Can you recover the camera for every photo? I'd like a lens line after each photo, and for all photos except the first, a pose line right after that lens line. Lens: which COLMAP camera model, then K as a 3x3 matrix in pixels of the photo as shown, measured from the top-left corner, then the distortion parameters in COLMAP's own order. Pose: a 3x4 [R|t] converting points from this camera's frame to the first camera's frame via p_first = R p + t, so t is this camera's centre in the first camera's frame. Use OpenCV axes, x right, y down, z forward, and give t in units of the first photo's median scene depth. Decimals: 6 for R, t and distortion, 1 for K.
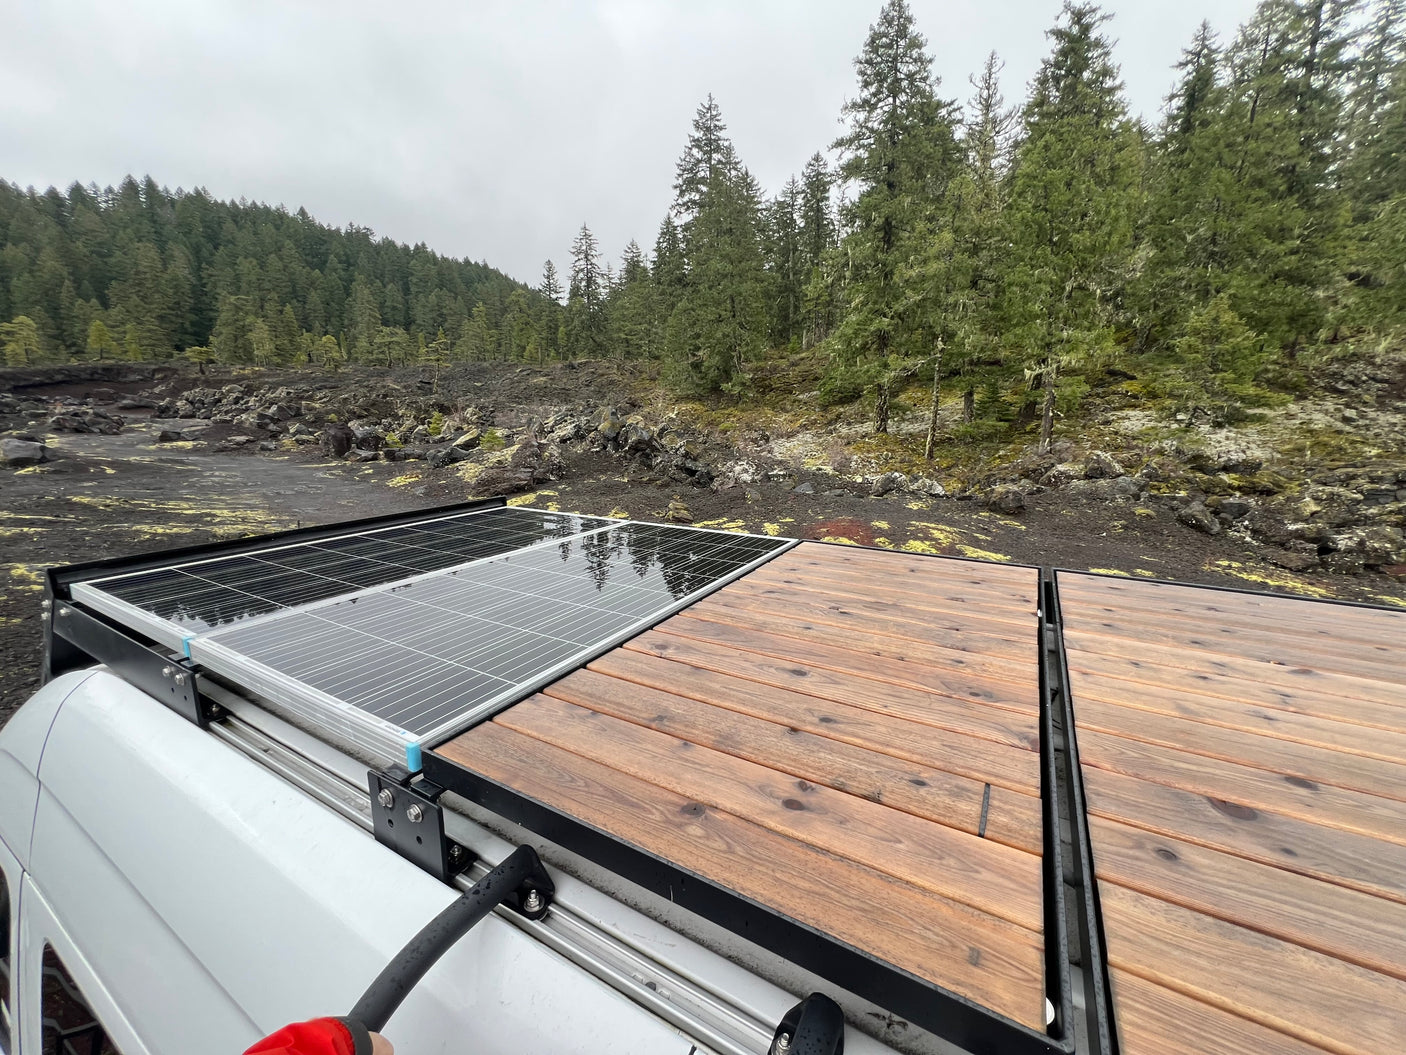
lens RADIAL K [[563.0, 0, 703.7], [0, 563.0, 529.8], [0, 0, 1]] dist [-0.000451, -0.000263]
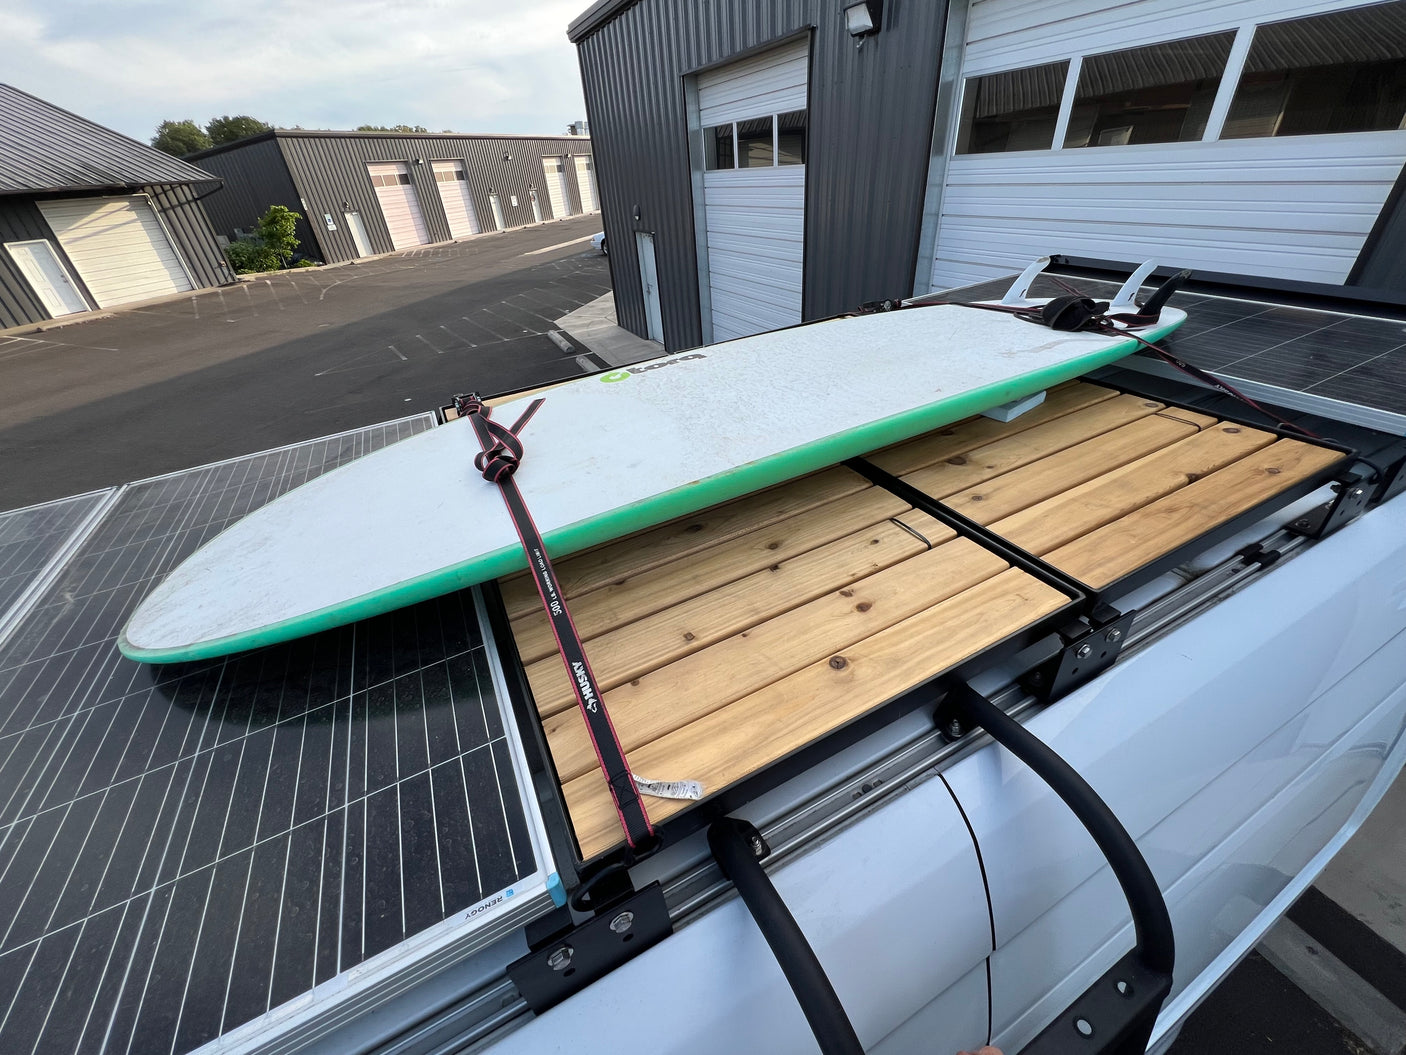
lens RADIAL K [[563.0, 0, 703.7], [0, 563.0, 529.8], [0, 0, 1]] dist [-0.000451, -0.000263]
pose [[0.548745, -0.505009, 0.666217, -0.750772], [0.256536, 0.860193, 0.440746, -0.288440], [-0.795656, -0.070949, 0.601580, 0.524429]]
